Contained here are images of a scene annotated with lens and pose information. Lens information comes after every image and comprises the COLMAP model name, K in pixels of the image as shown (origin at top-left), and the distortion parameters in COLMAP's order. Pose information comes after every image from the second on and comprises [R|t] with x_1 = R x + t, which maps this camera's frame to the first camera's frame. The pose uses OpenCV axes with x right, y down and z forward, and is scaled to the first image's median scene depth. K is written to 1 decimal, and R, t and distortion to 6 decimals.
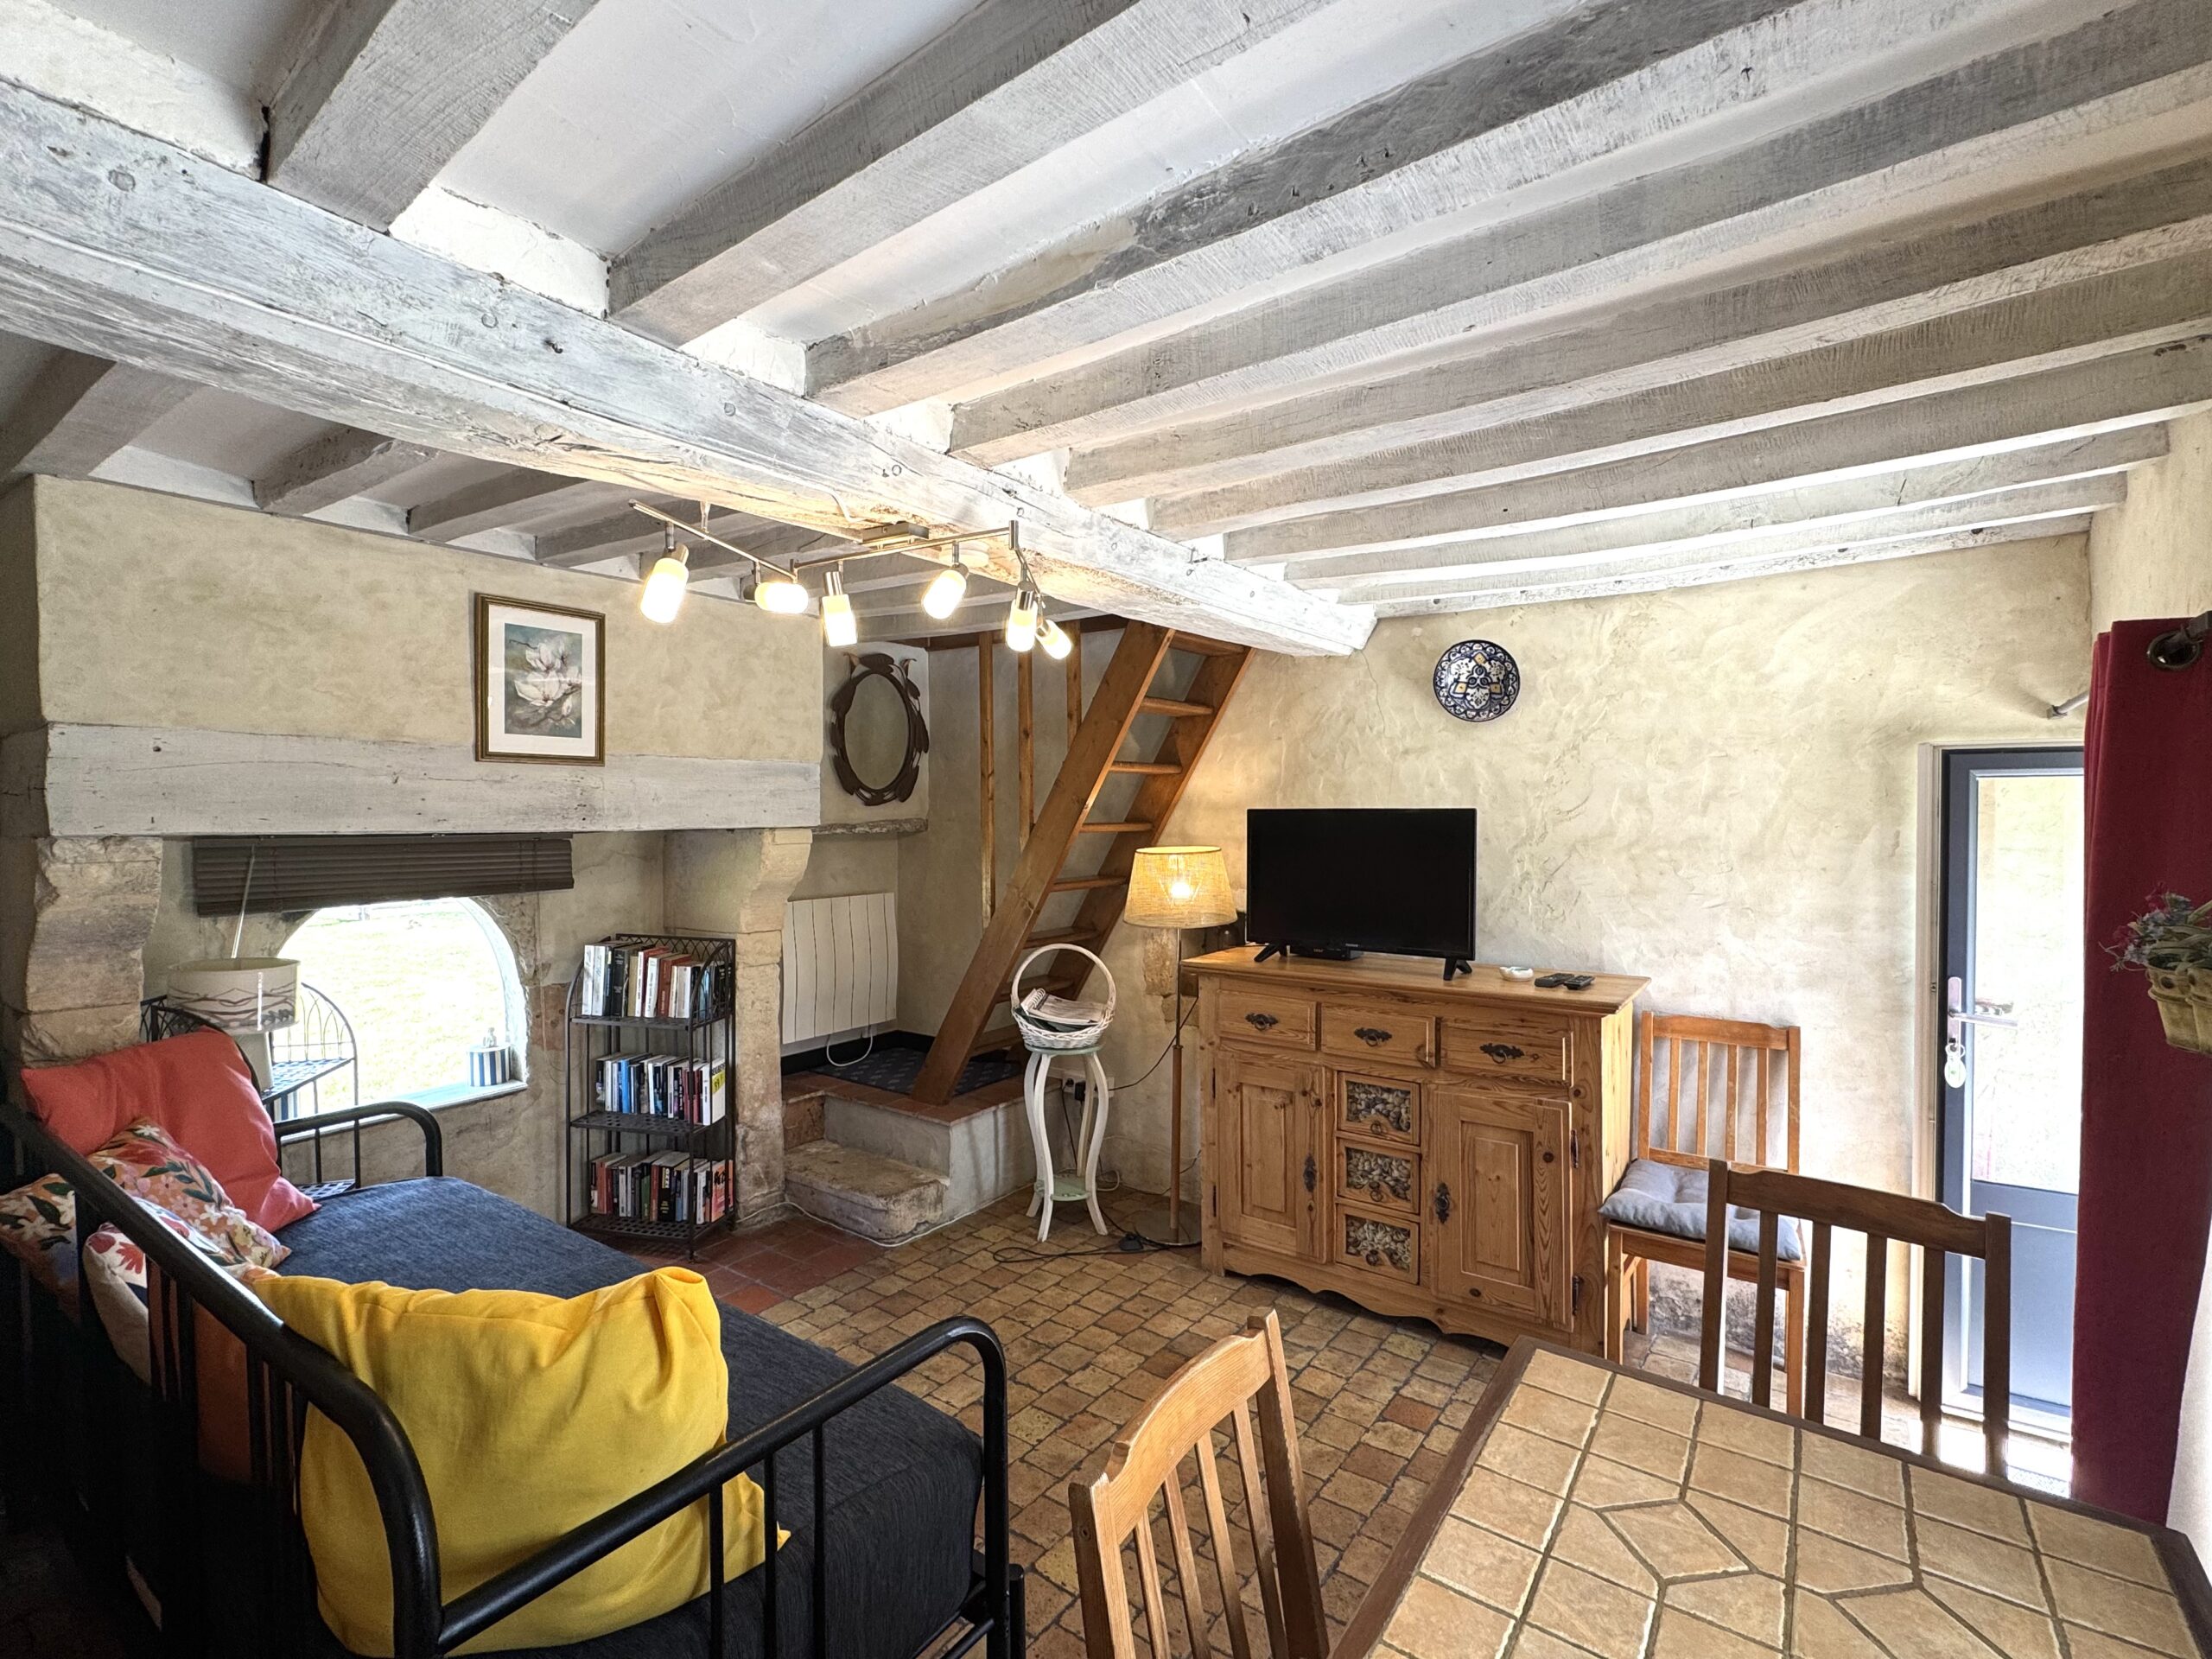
lens RADIAL K [[1015.3, 0, 1102.8], [0, 1015.3, 830.9], [0, 0, 1]] dist [0.000062, -0.000168]
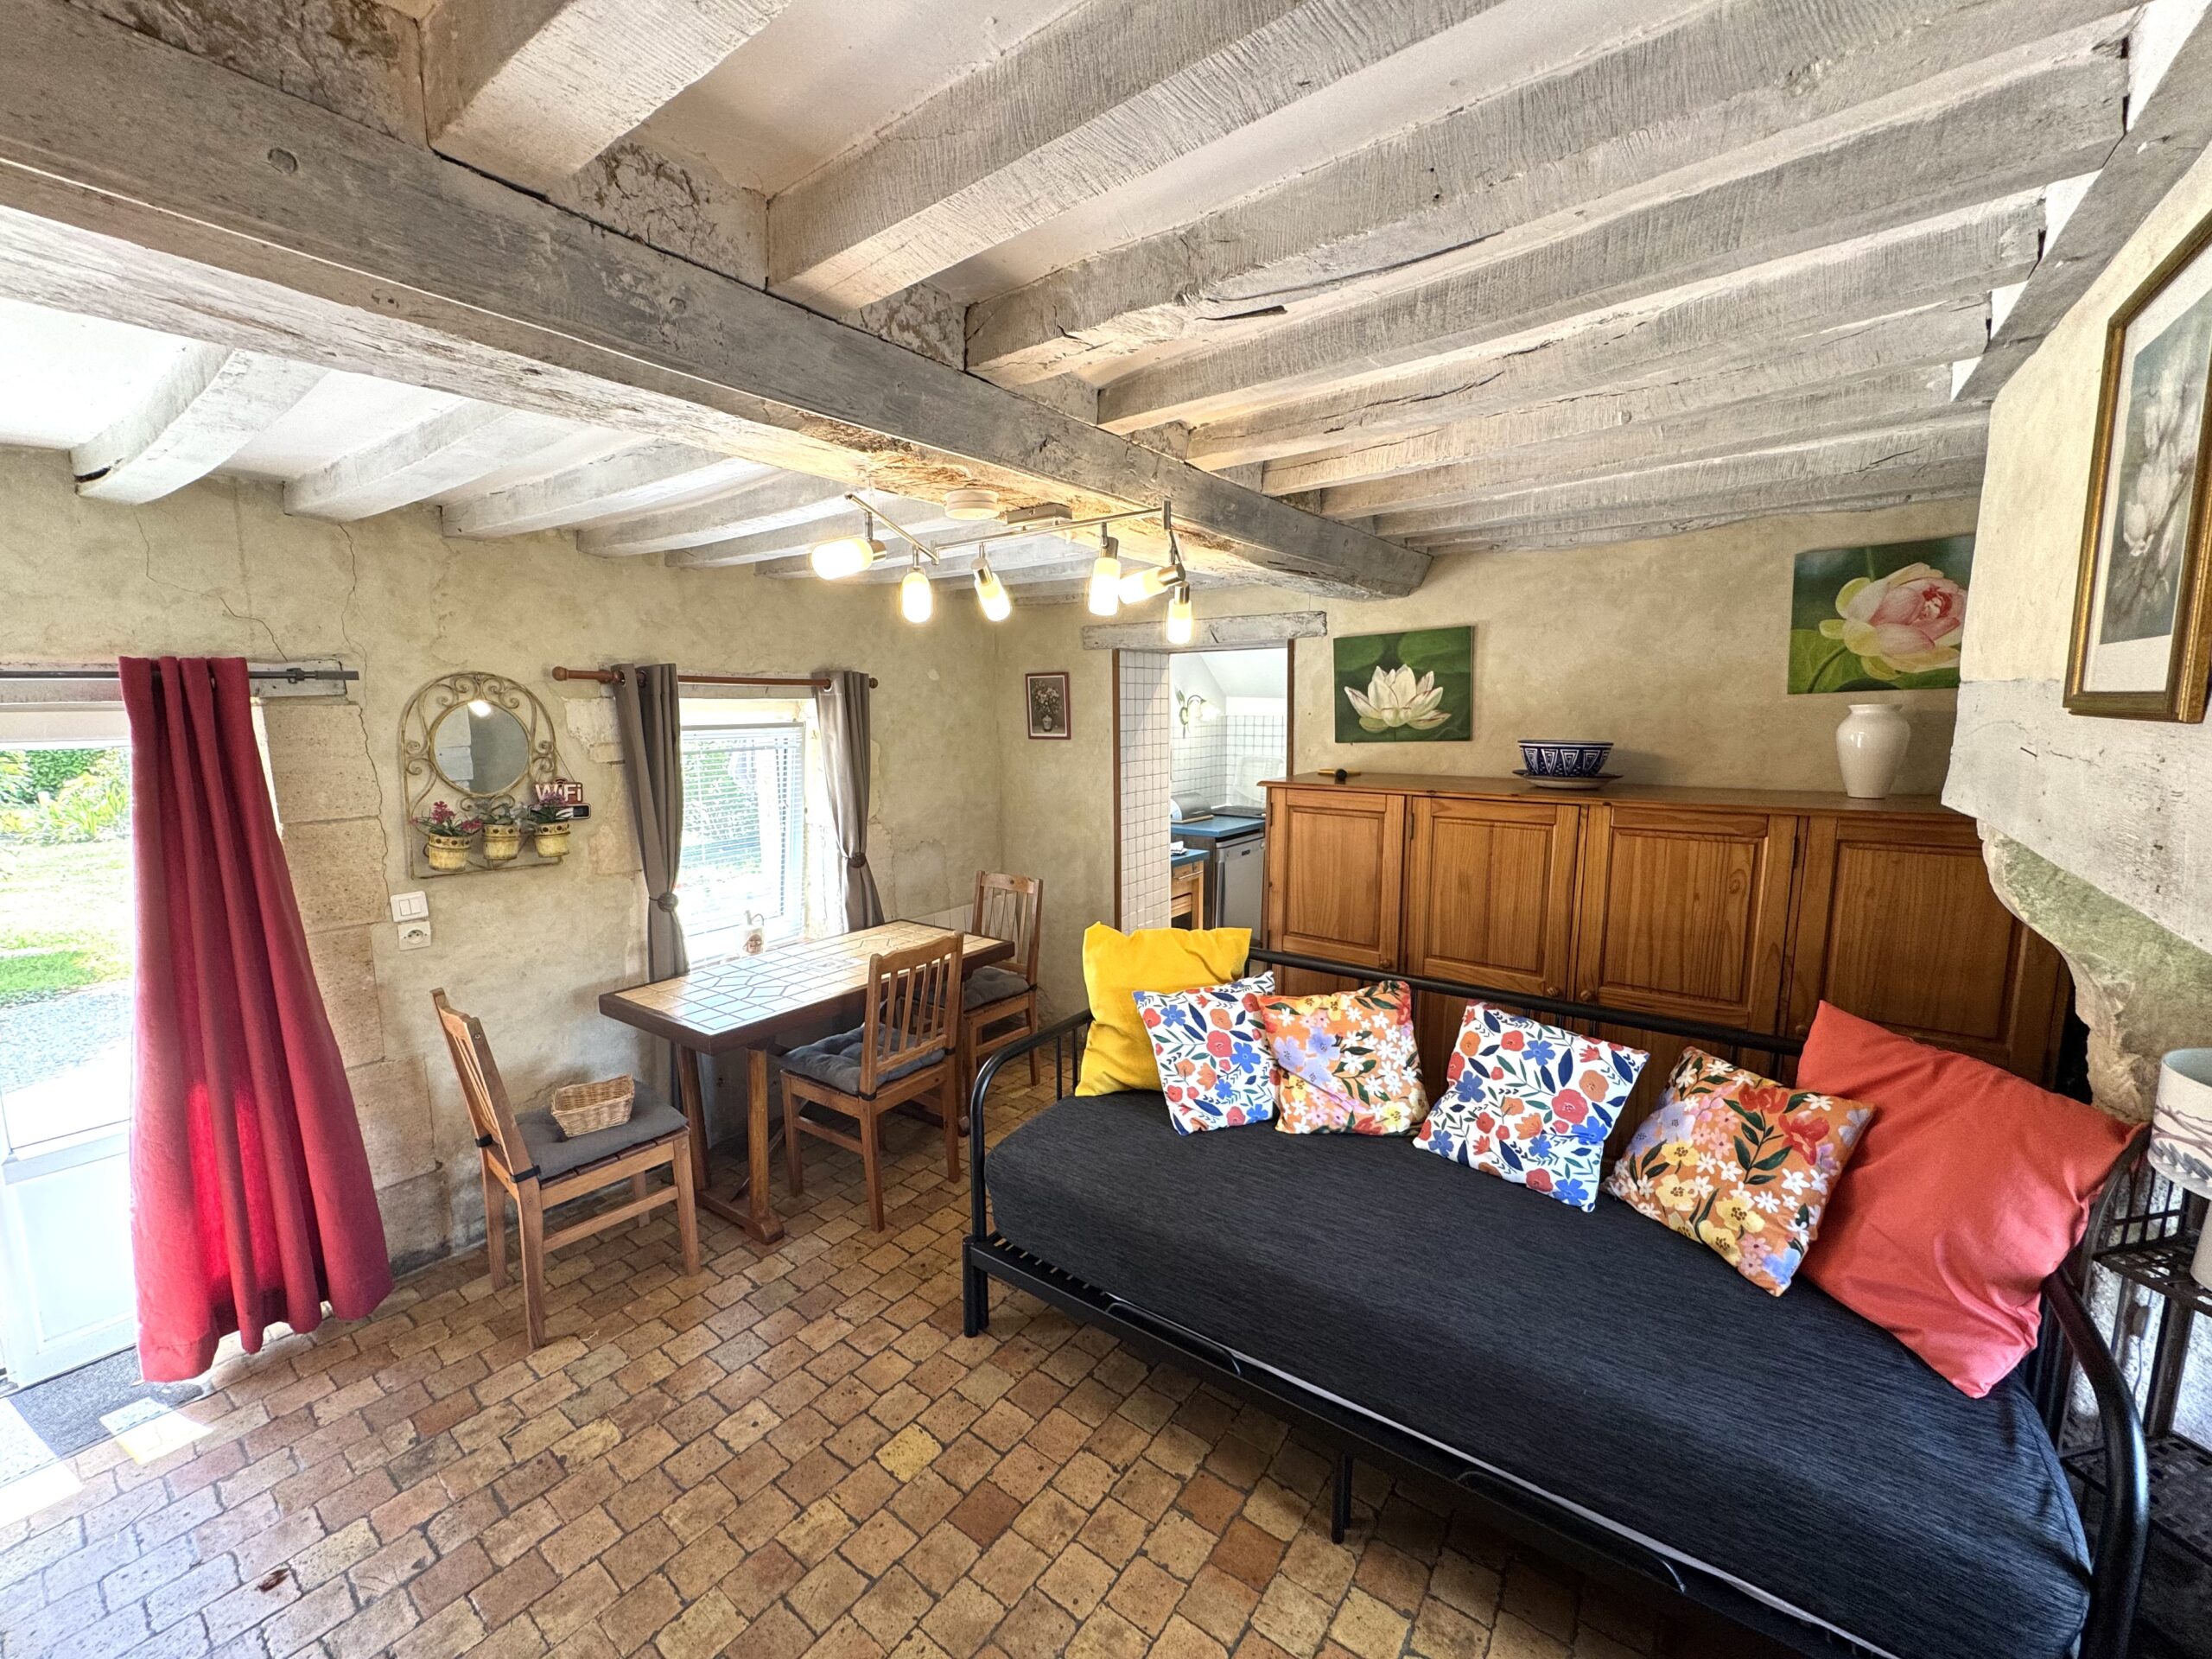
lens RADIAL K [[877.4, 0, 1100.1], [0, 877.4, 827.6], [0, 0, 1]] dist [0.000760, 0.000110]
pose [[-0.999880, 0.010102, 0.011712, -0.184236], [0.011835, 0.987220, 0.158925, -0.081001], [-0.009957, 0.159045, -0.987221, 1.310720]]
